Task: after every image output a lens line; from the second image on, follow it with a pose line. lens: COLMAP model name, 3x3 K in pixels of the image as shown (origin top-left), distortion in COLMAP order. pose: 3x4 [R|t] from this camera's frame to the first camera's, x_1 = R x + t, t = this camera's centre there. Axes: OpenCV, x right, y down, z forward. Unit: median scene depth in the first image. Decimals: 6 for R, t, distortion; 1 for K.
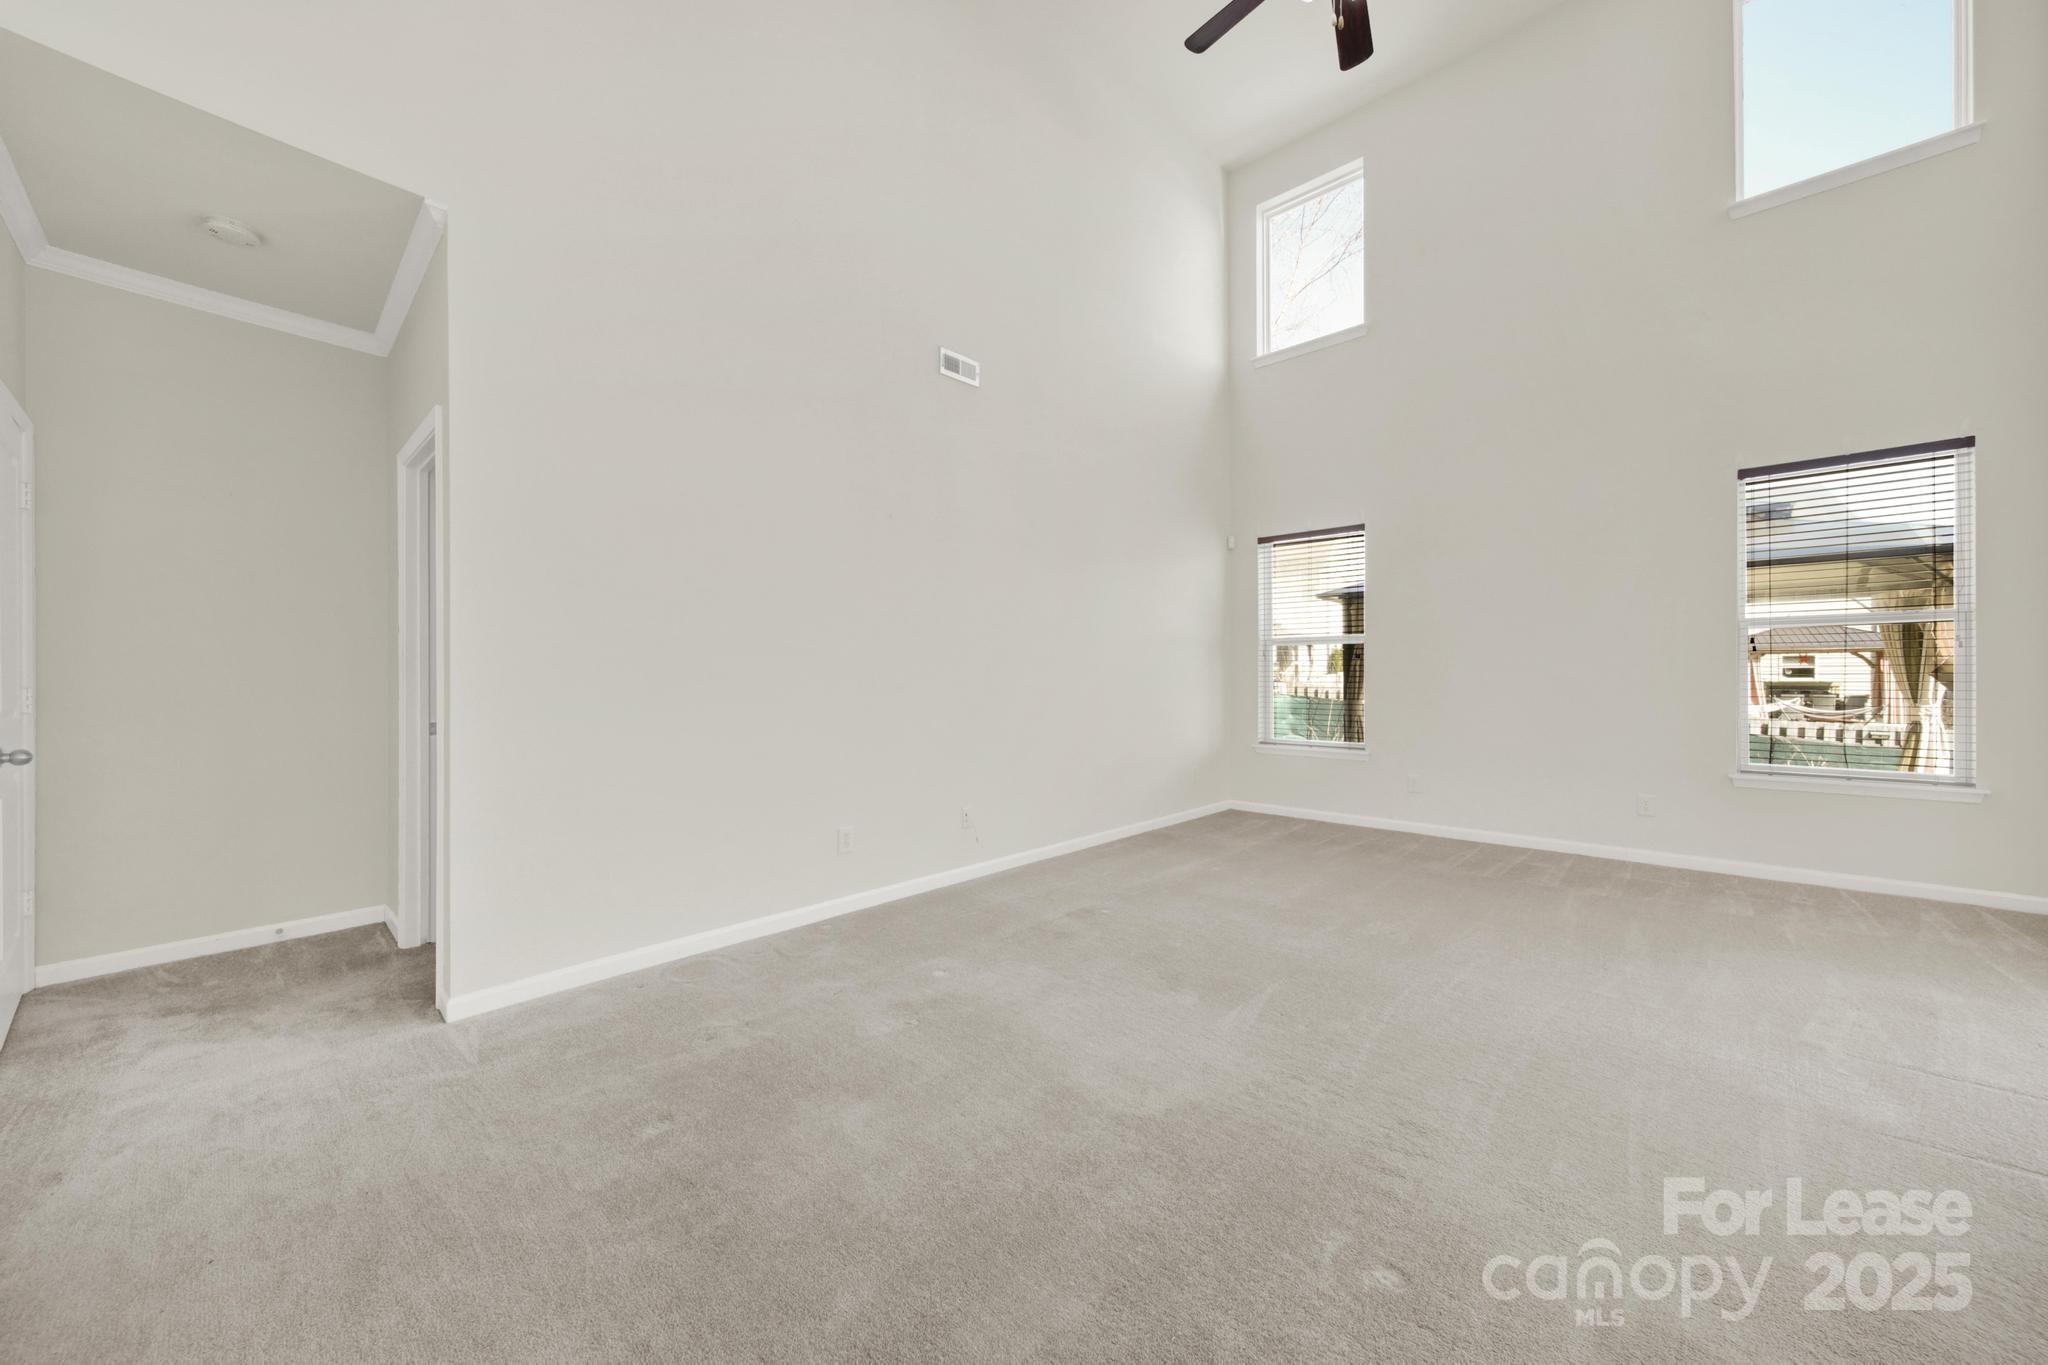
lens RADIAL K [[740.1, 0, 1026.2], [0, 740.1, 677.1], [0, 0, 1]] dist [-0.003902, -0.000224]
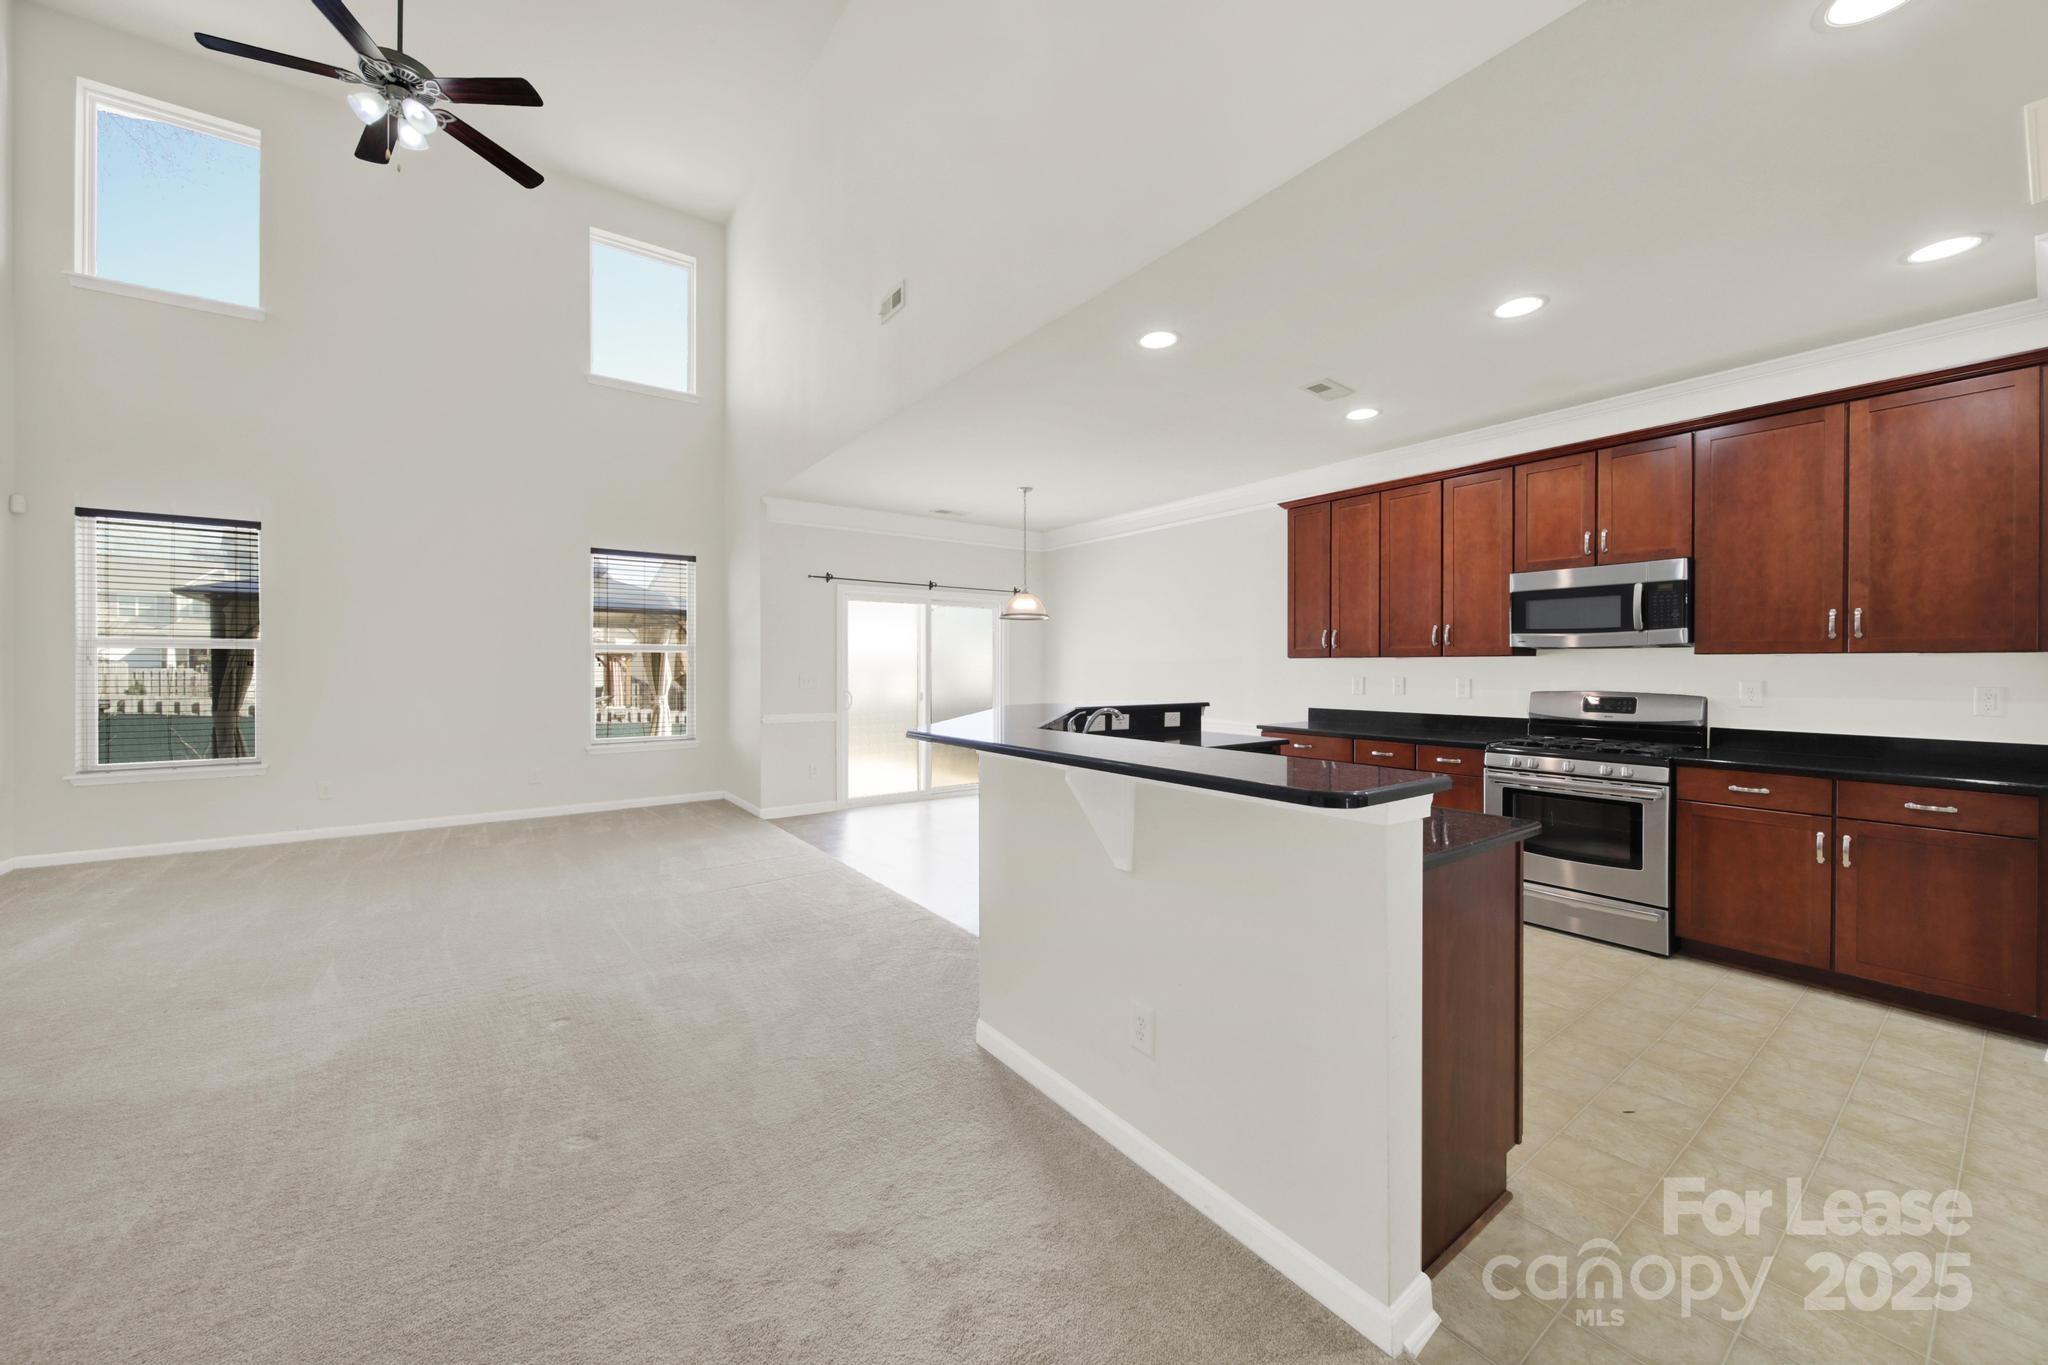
lens RADIAL K [[740.1, 0, 1019.3], [0, 740.1, 668.1], [0, 0, 1]] dist [-0.003902, -0.000224]
pose [[0.189742, 0.002367, 0.981831, -0.249531], [0.003066, 0.999991, -0.003004, -0.015517], [-0.981829, 0.003580, 0.189733, -0.110098]]
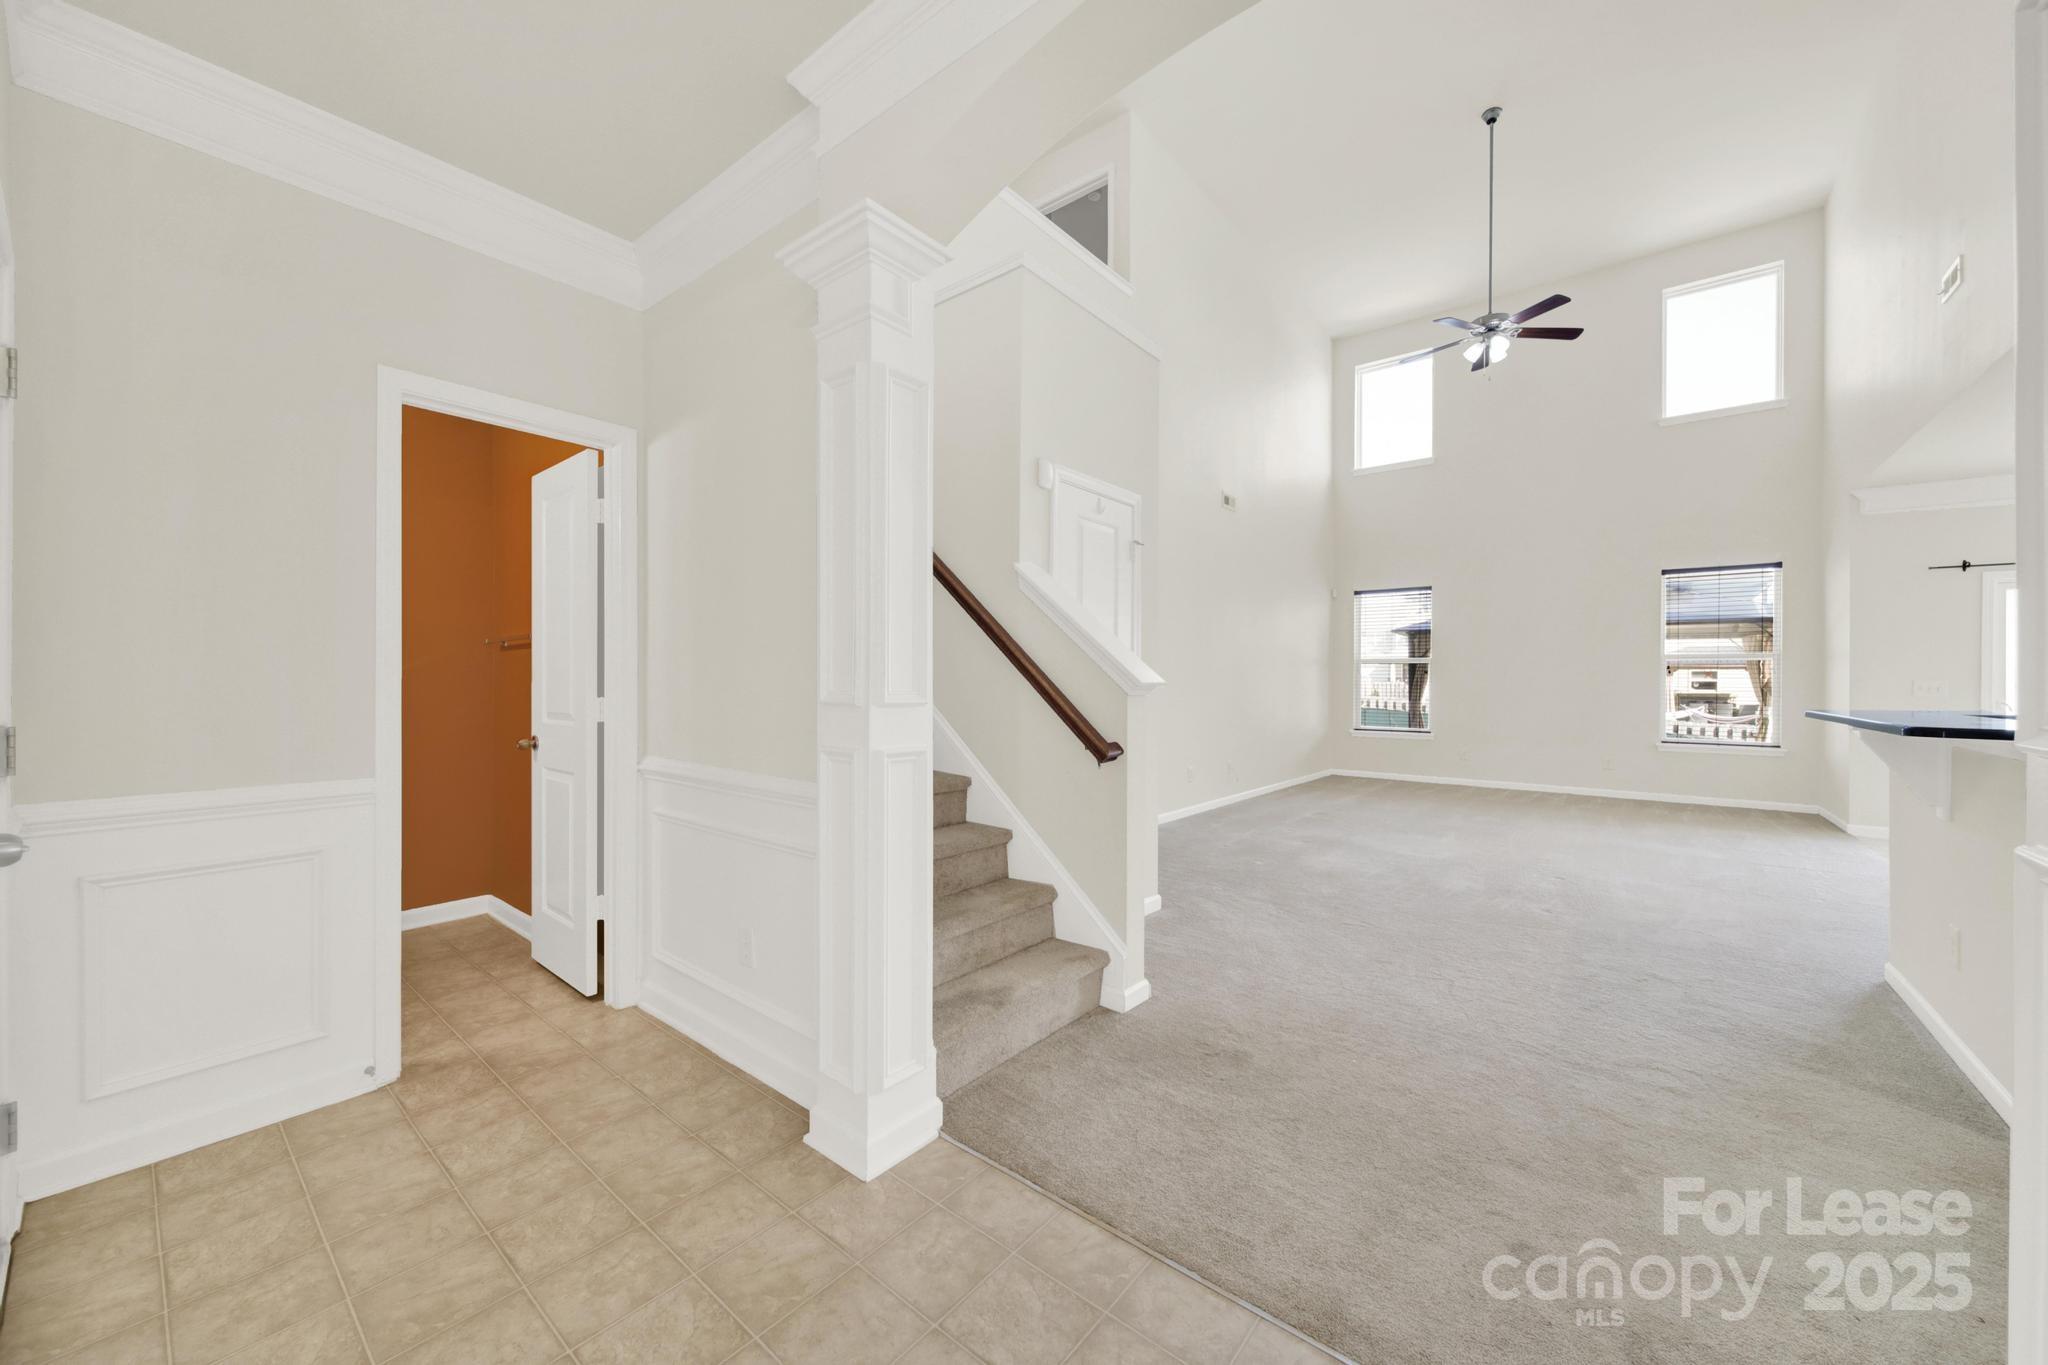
lens RADIAL K [[740.1, 0, 1023.4], [0, 740.1, 682.3], [0, 0, 1]] dist [-0.003902, -0.000224]
pose [[0.998111, 0.010880, 0.060471, -0.437088], [-0.010899, 0.999941, -0.000017, 0.002038], [-0.060468, -0.000642, 0.998170, -0.441883]]
